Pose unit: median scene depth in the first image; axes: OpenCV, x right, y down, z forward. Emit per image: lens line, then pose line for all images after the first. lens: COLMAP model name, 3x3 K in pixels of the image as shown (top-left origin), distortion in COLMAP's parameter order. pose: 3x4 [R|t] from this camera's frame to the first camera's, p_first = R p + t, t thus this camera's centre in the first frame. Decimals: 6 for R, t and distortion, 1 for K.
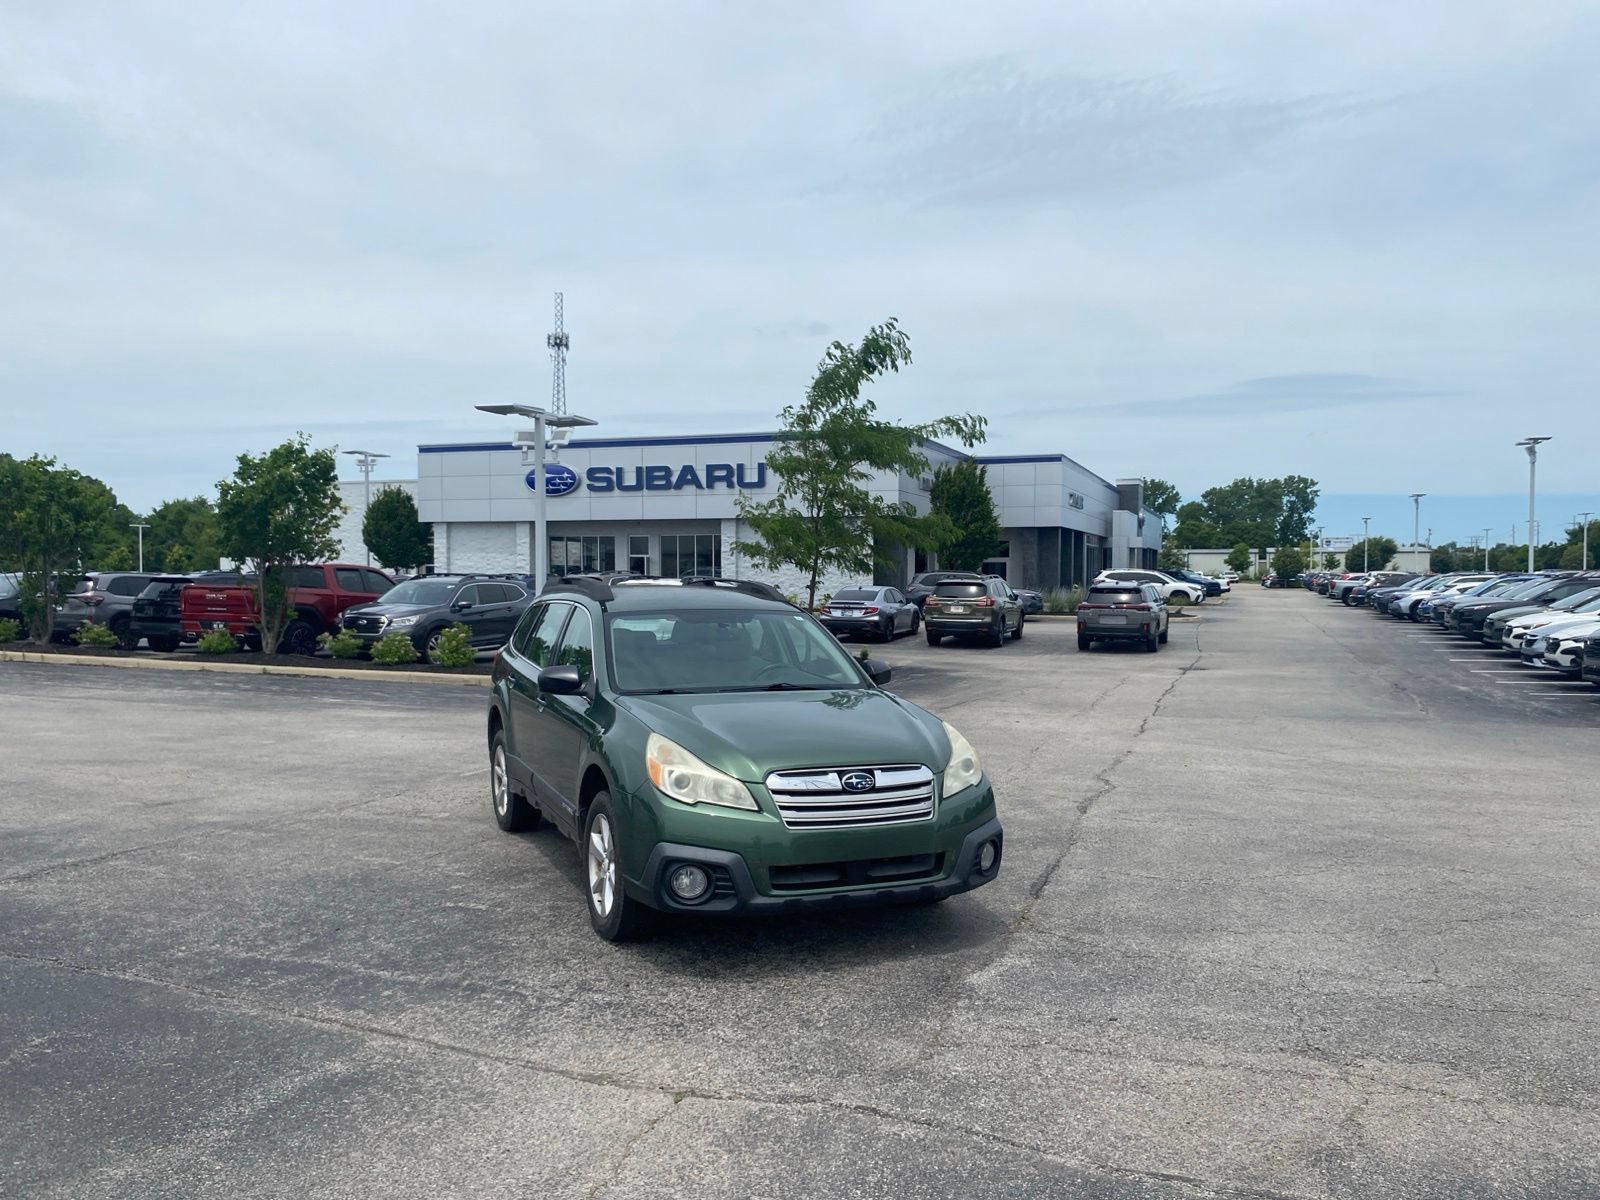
lens RADIAL K [[1213.0, 0, 808.2], [0, 1213.0, 620.9], [0, 0, 1]] dist [0.032121, -0.050845]
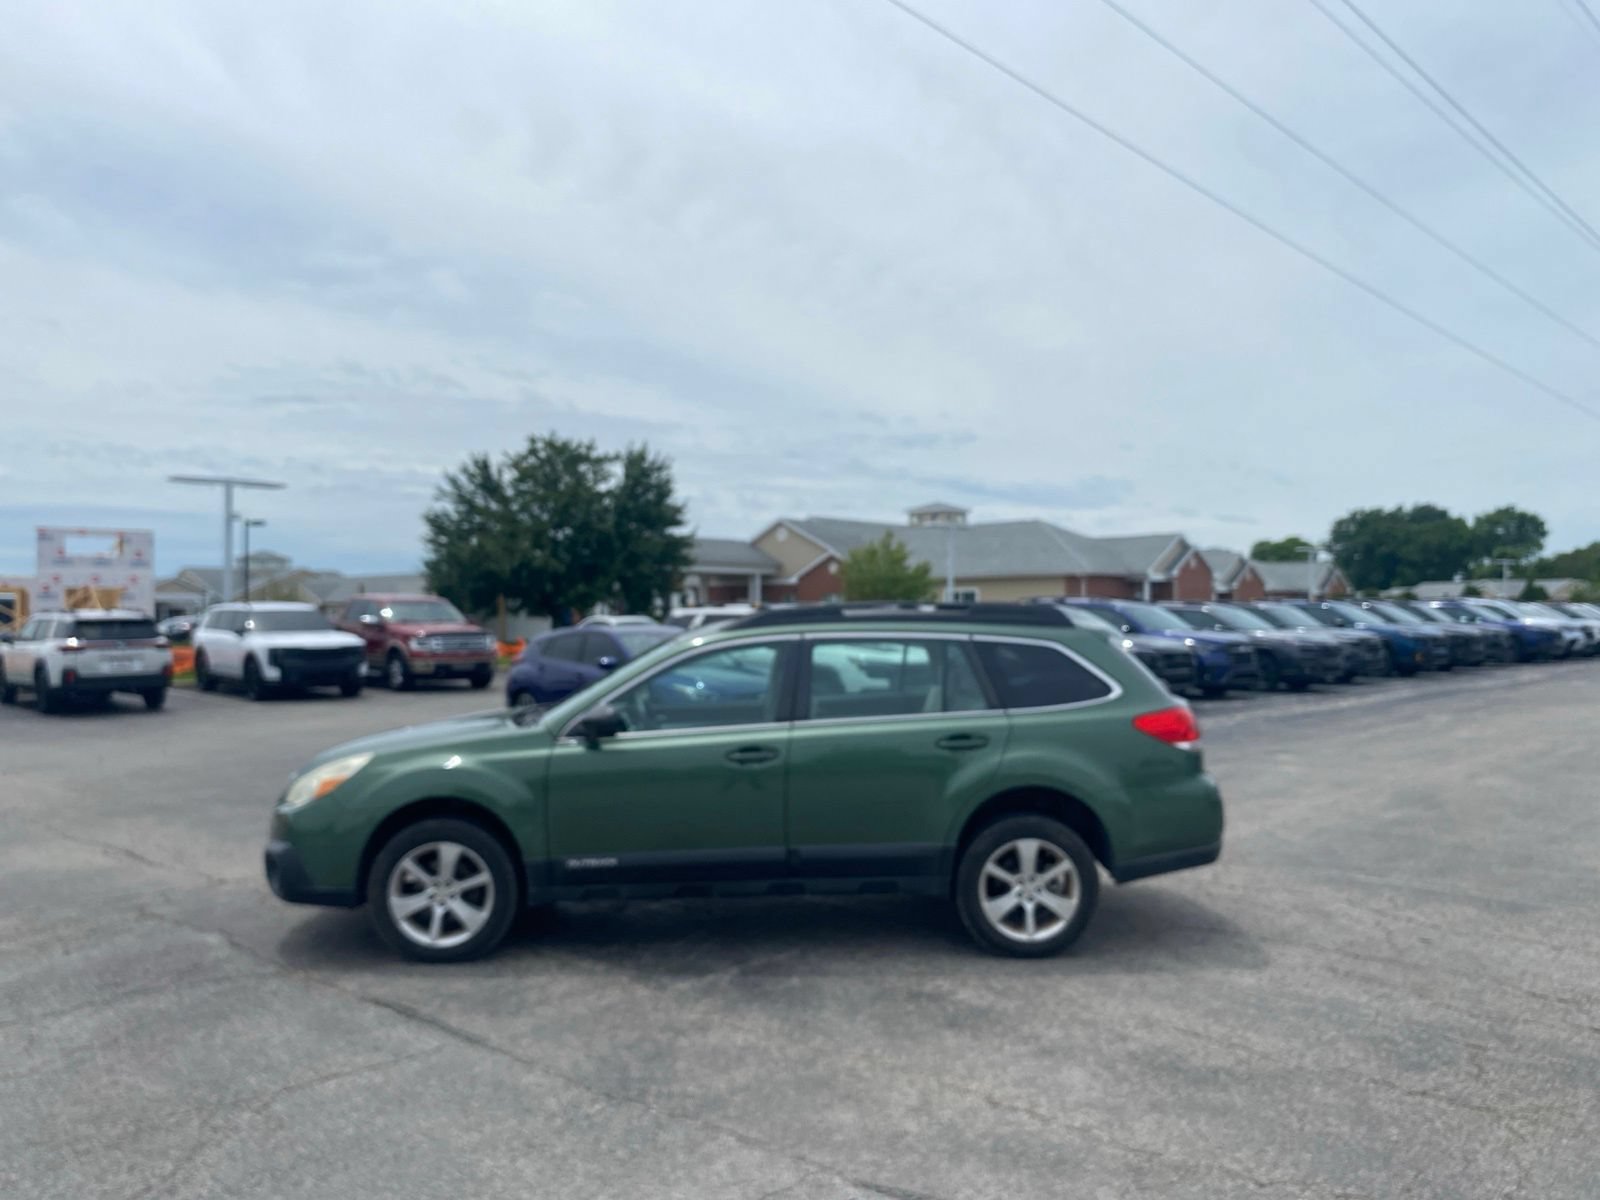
lens RADIAL K [[1213.0, 0, 791.0], [0, 1213.0, 683.6], [0, 0, 1]] dist [0.032121, -0.050845]
pose [[-0.361229, 0.052359, -0.931006, 0.793732], [-0.026514, 0.997442, 0.066383, -0.040220], [0.932100, 0.048664, -0.358917, 1.483897]]
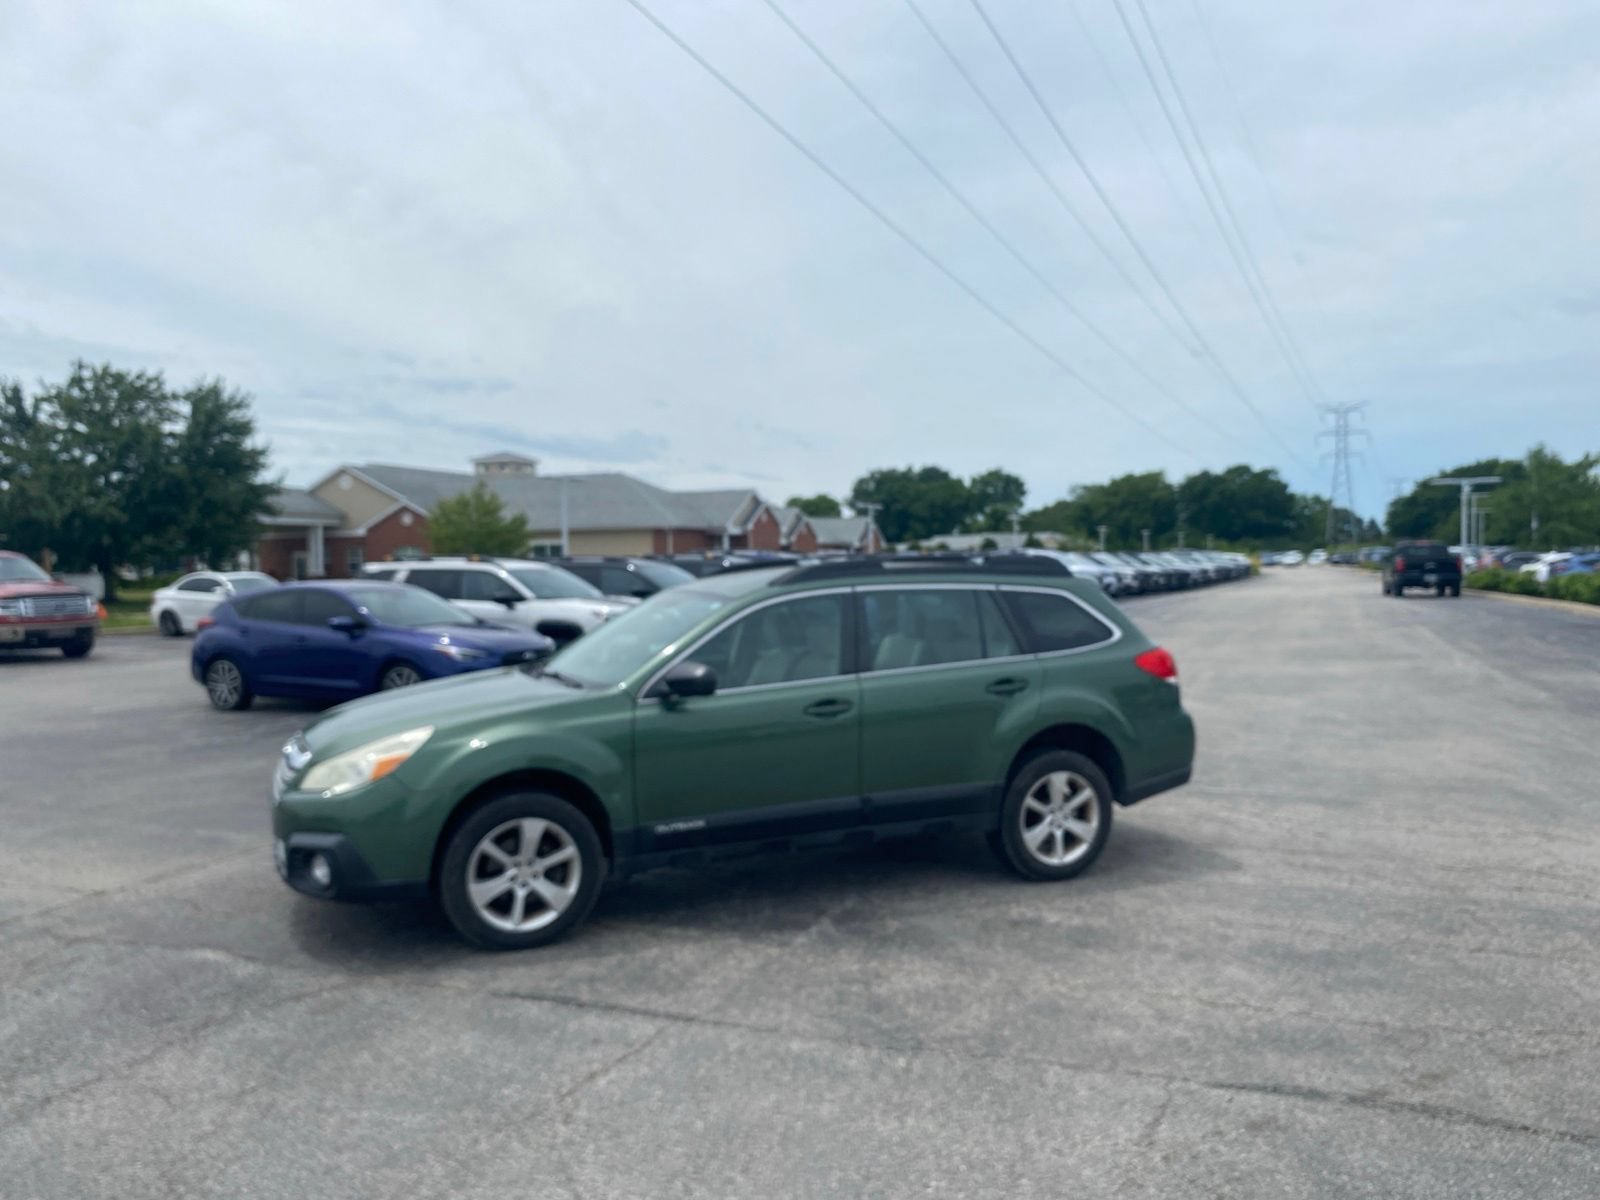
lens RADIAL K [[1213.0, 0, 790.2], [0, 1213.0, 657.7], [0, 0, 1]] dist [0.032121, -0.050845]
pose [[-0.001535, 0.075530, -0.997142, 0.867211], [-0.020099, 0.996940, 0.075545, -0.032314], [0.999797, 0.020157, -0.000013, 1.126574]]
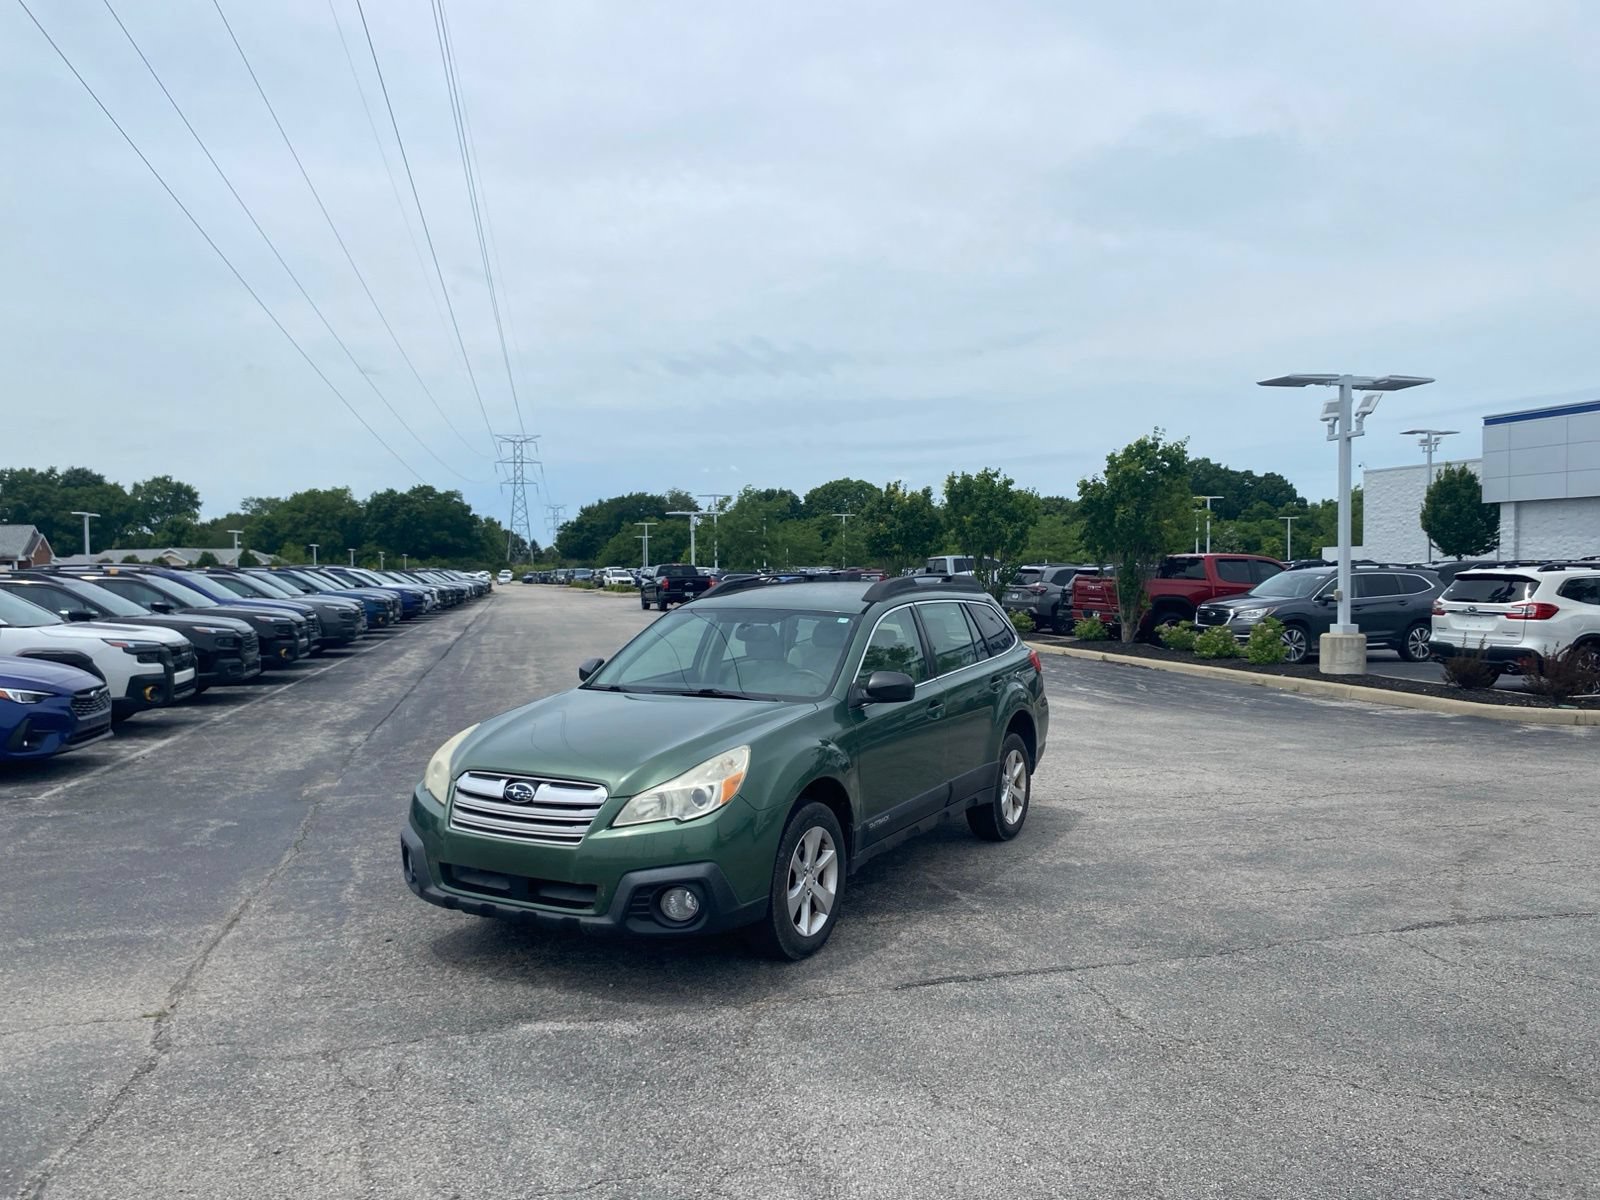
lens RADIAL K [[1213.0, 0, 790.1], [0, 1213.0, 614.4], [0, 0, 1]] dist [0.032121, -0.050845]
pose [[0.606068, 0.020795, -0.795141, 0.728748], [-0.017449, 0.999765, 0.012847, -0.019048], [0.795221, 0.006089, 0.606289, 0.455740]]
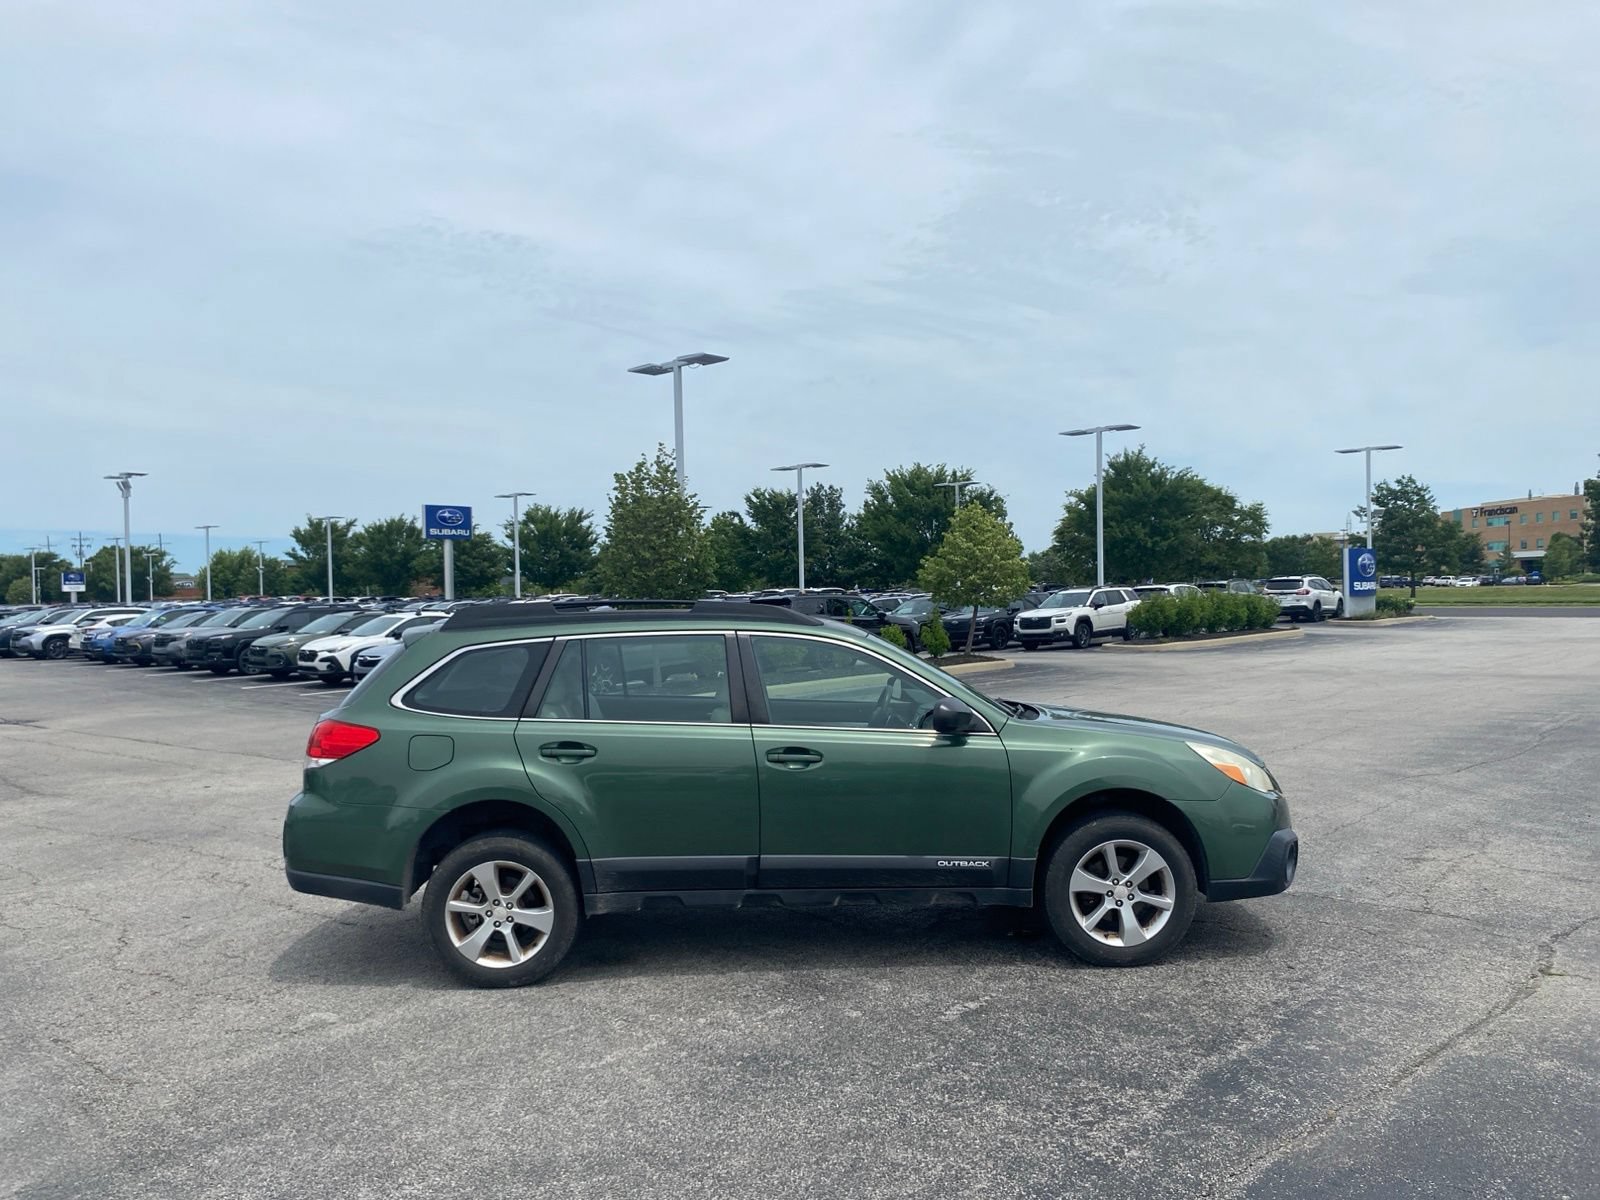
lens RADIAL K [[1213.0, 0, 786.9], [0, 1213.0, 597.7], [0, 0, 1]] dist [0.032121, -0.050845]
pose [[0.388841, -0.010110, 0.921249, -0.980422], [0.054111, 0.998464, -0.011882, -0.028486], [-0.919714, 0.054470, 0.388791, 0.730474]]
